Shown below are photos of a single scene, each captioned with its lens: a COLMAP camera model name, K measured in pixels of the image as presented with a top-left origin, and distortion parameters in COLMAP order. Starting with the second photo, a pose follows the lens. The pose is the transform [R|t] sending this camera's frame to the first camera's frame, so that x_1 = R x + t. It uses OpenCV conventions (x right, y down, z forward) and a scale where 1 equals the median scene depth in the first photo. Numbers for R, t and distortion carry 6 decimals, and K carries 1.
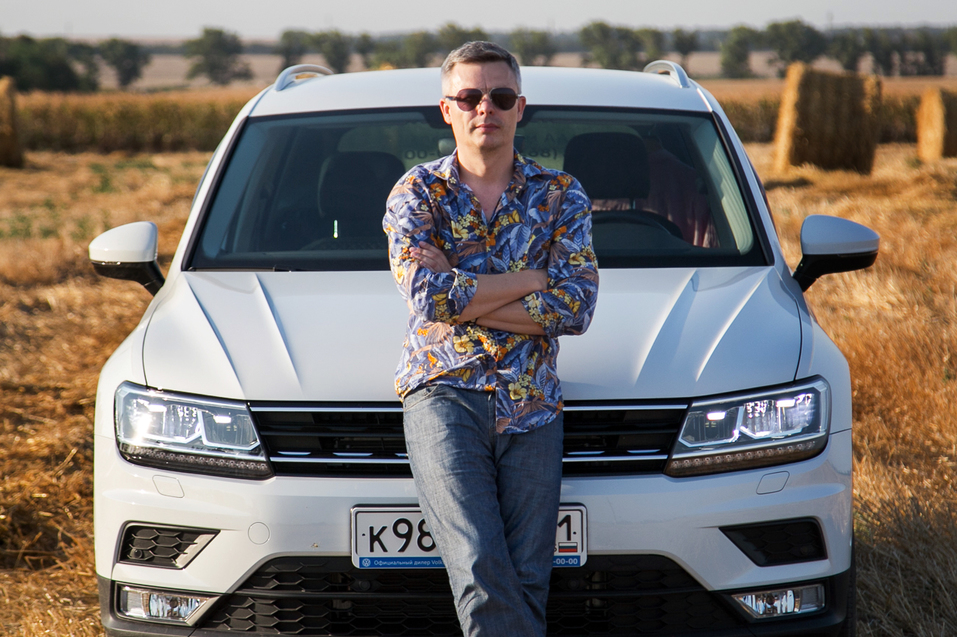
lens RADIAL K [[4474.8, 0, 478.5], [0, 4474.8, 318.5], [0, 0, 1]] dist [0.075233, 0.091088]
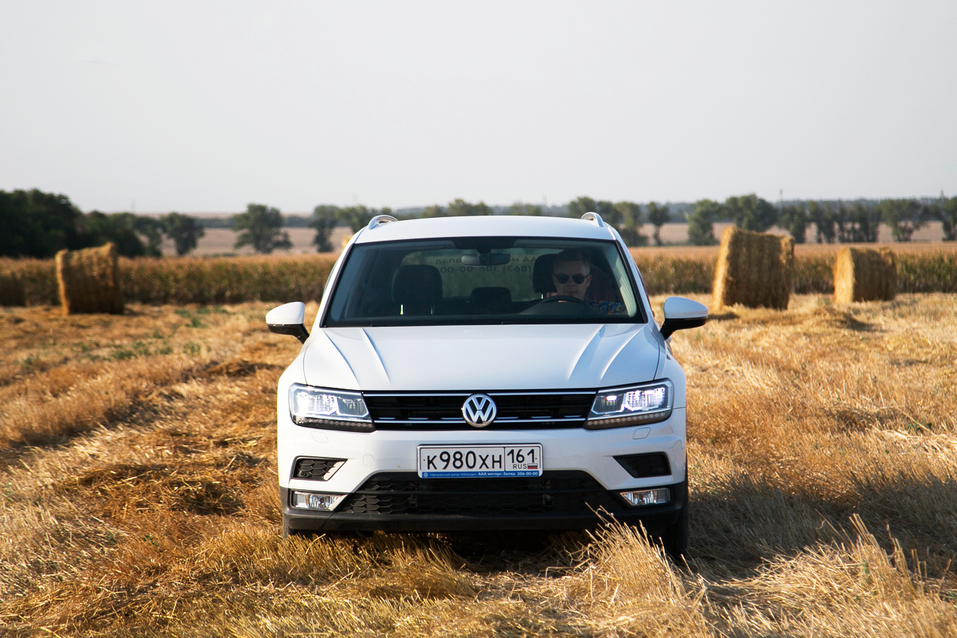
lens RADIAL K [[3728.6, 0, 478.5], [0, 3728.6, 319.0], [0, 0, 1]] dist [-0.040807, -0.231795]
pose [[0.999995, -0.002822, -0.001686, 0.000046], [0.002764, 0.999435, -0.033487, 0.040299], [0.001779, 0.033482, 0.999438, -0.556982]]
